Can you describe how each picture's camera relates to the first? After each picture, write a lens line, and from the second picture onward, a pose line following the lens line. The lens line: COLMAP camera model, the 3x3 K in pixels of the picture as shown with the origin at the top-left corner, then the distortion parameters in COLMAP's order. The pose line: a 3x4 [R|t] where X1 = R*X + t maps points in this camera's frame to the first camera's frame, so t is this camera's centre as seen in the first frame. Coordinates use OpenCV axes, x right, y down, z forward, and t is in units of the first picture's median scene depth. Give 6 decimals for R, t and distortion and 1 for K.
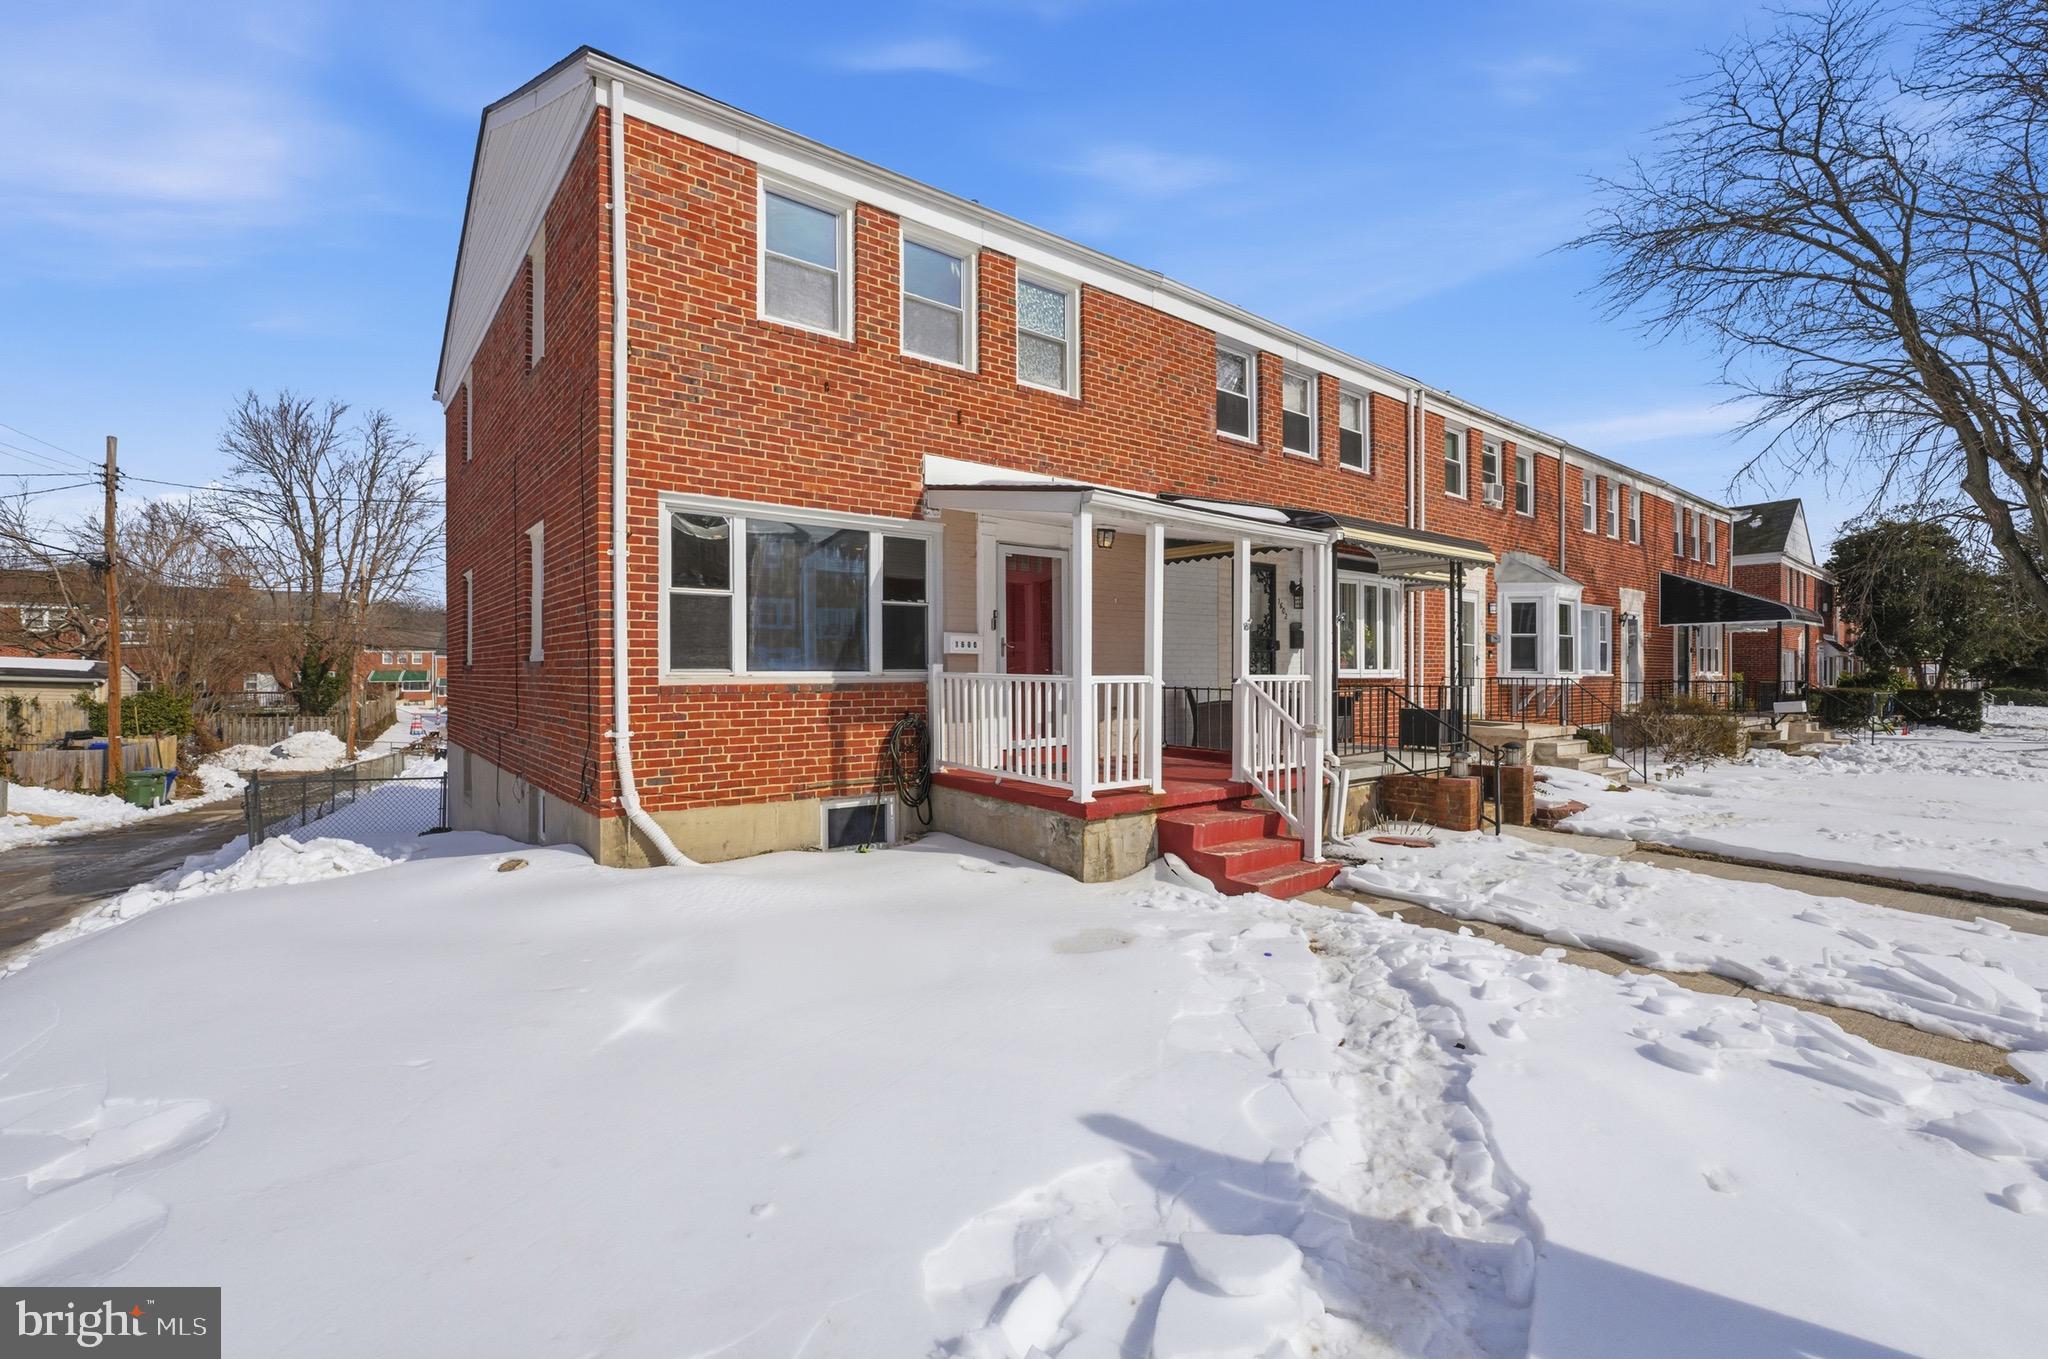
lens RADIAL K [[898.4, 0, 1007.2], [0, 898.4, 662.1], [0, 0, 1]] dist [-0.010696, 0.005398]
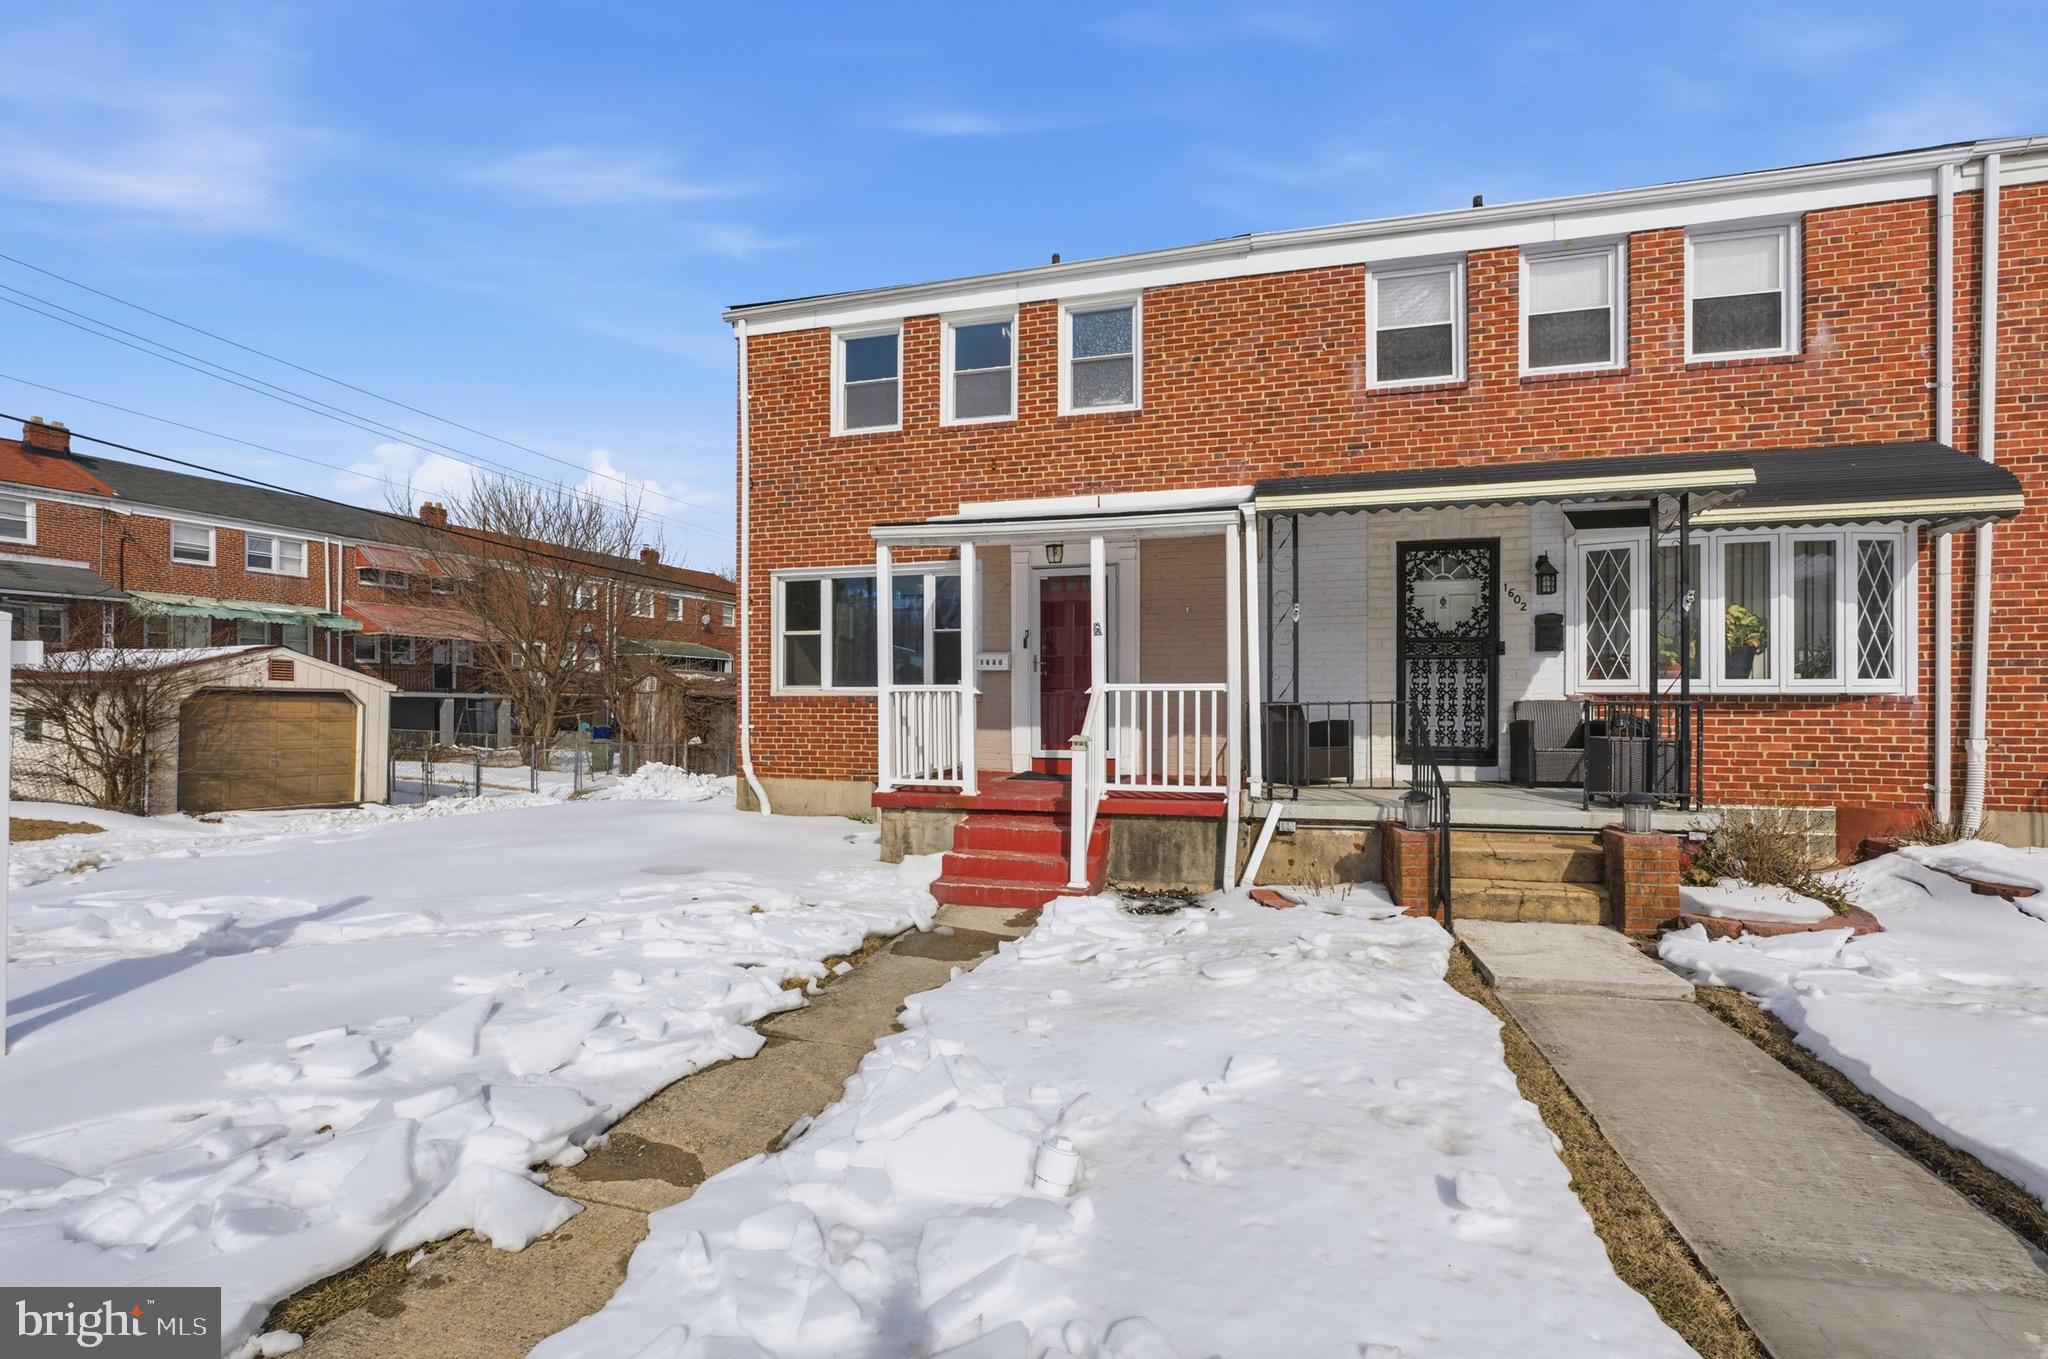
lens RADIAL K [[898.4, 0, 1010.3], [0, 898.4, 694.4], [0, 0, 1]] dist [-0.010696, 0.005398]
pose [[0.587649, -0.006836, -0.809087, 0.973822], [0.007351, 0.999968, -0.003110, 0.027212], [0.809082, -0.004120, 0.587681, 0.378803]]
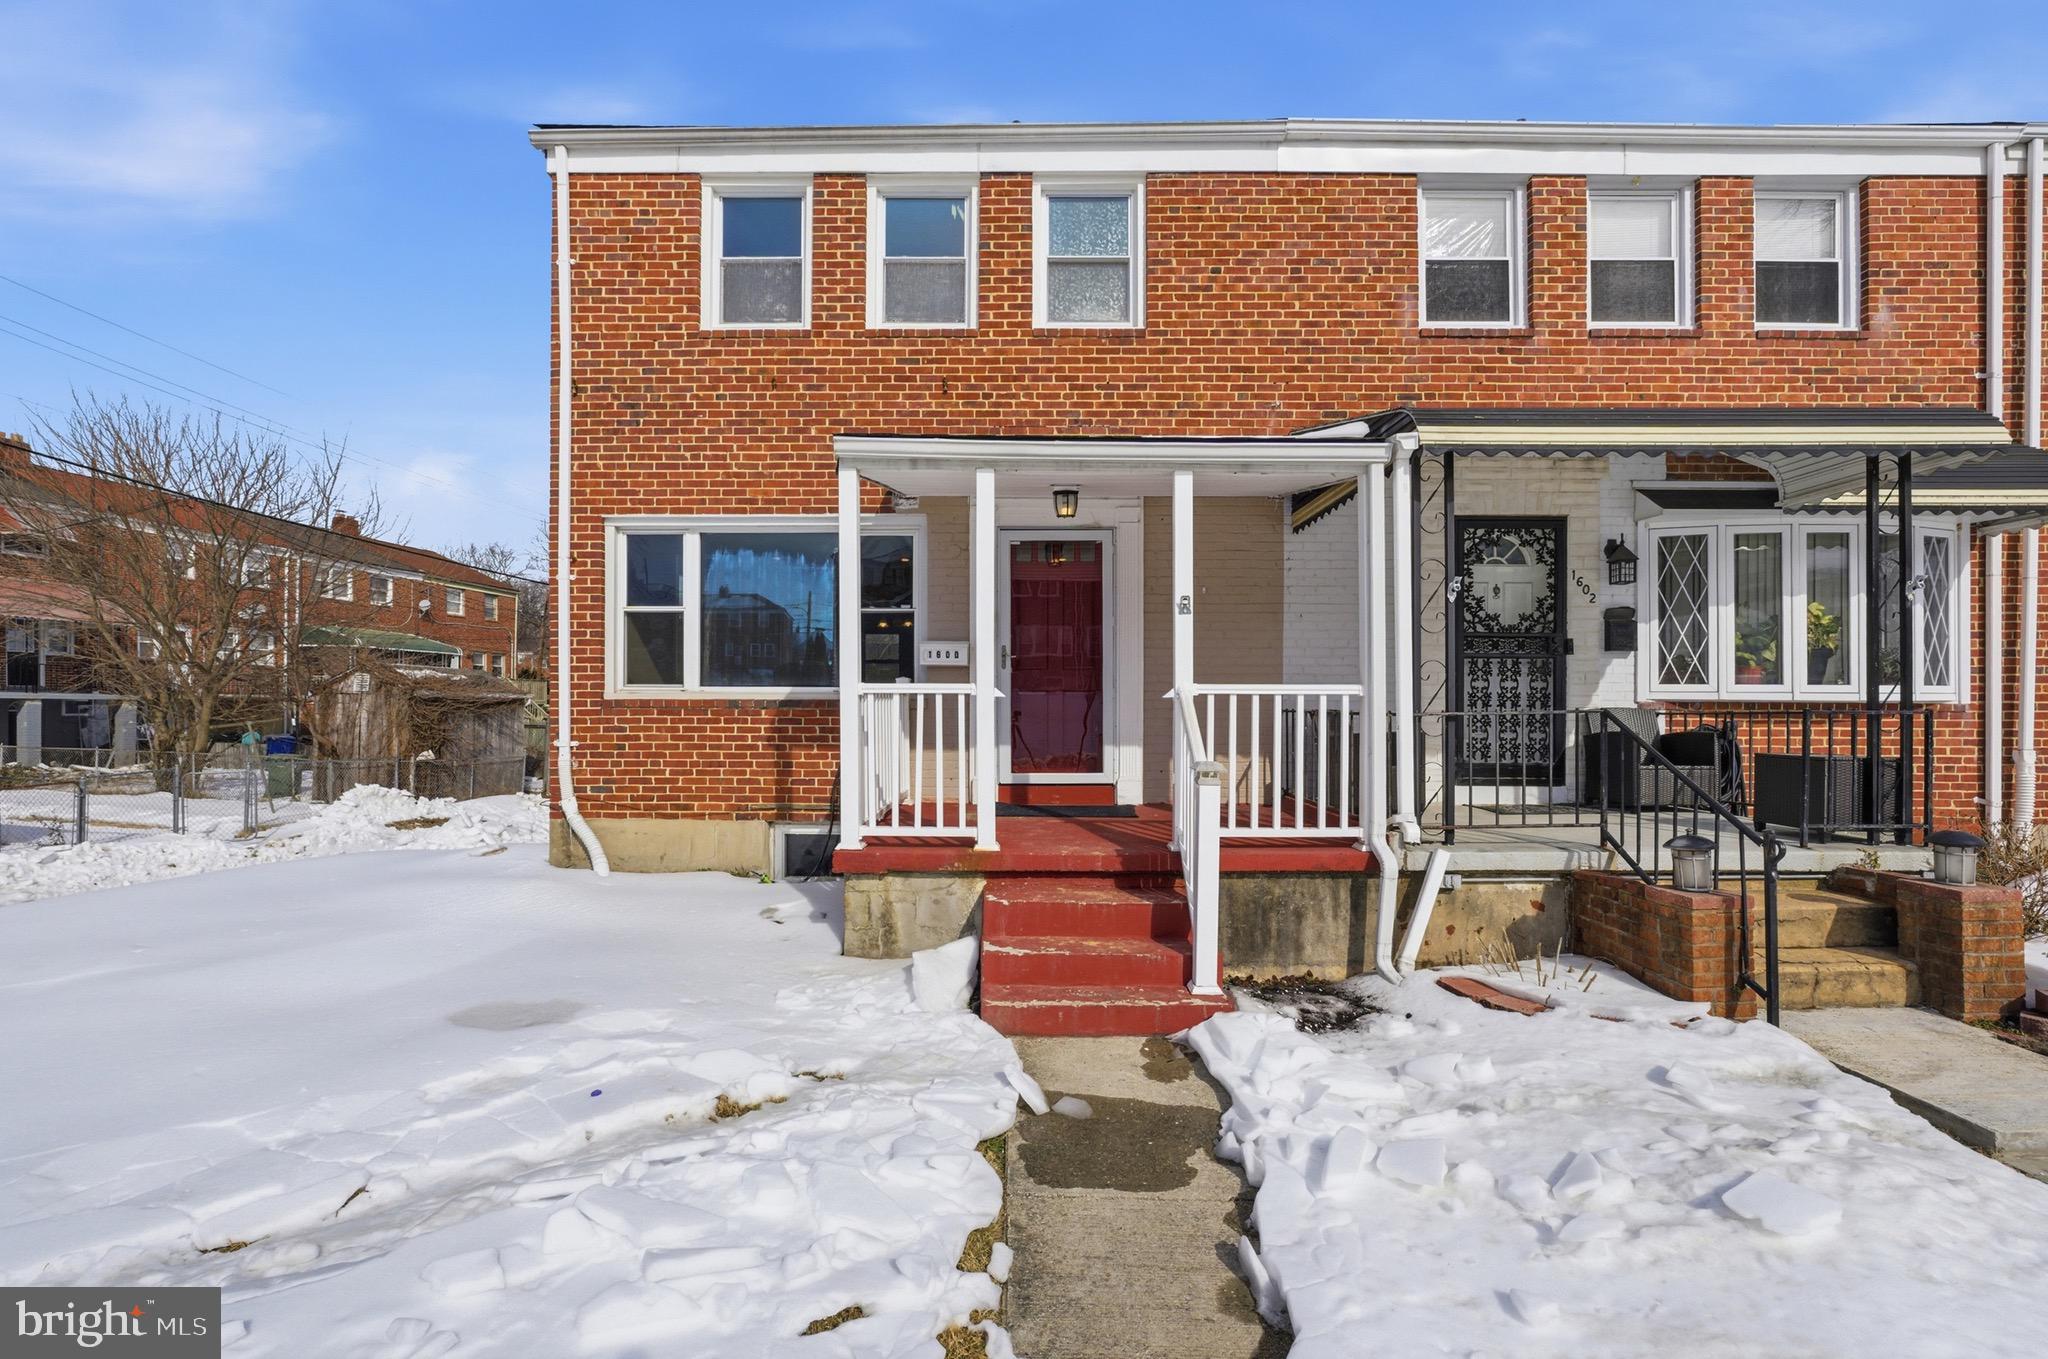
lens RADIAL K [[898.4, 0, 1008.4], [0, 898.4, 700.1], [0, 0, 1]] dist [-0.010696, 0.005398]
pose [[0.779826, -0.002206, -0.625993, 0.574557], [0.003539, 0.999993, 0.000885, 0.024552], [0.625987, -0.002905, 0.779828, 0.418249]]
